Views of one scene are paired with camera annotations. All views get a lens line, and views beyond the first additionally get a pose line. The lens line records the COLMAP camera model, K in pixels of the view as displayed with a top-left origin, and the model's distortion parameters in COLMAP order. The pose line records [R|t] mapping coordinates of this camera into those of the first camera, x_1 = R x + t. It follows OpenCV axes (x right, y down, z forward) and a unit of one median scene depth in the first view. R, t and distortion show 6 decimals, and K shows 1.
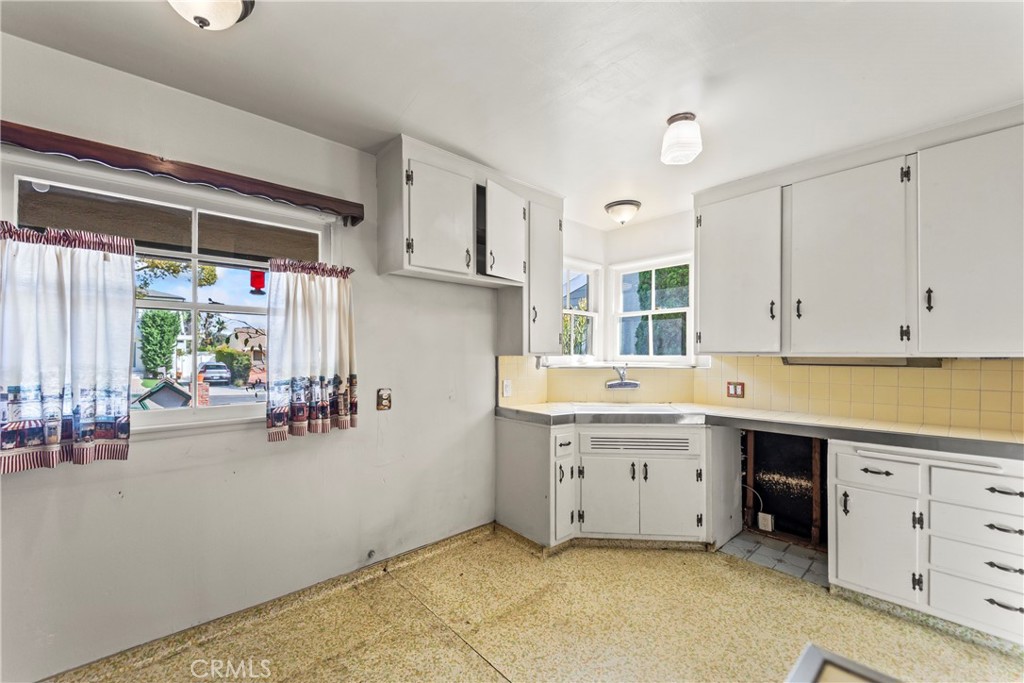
lens RADIAL K [[405.7, 0, 508.5], [0, 405.7, 351.1], [0, 0, 1]] dist [-0.000900, -0.000423]
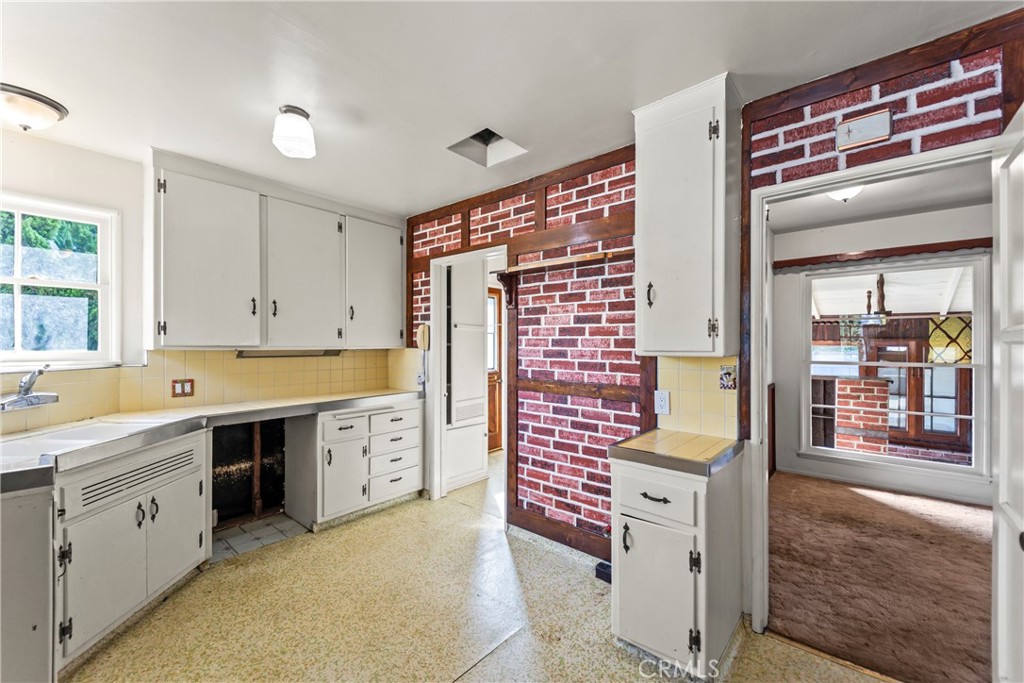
lens RADIAL K [[405.7, 0, 510.6], [0, 405.7, 342.2], [0, 0, 1]] dist [-0.000900, -0.000423]
pose [[-0.112120, 0.007410, 0.993667, -0.488353], [-0.006096, 0.999948, -0.008144, -0.002652], [-0.993676, -0.006971, -0.112069, 0.457489]]
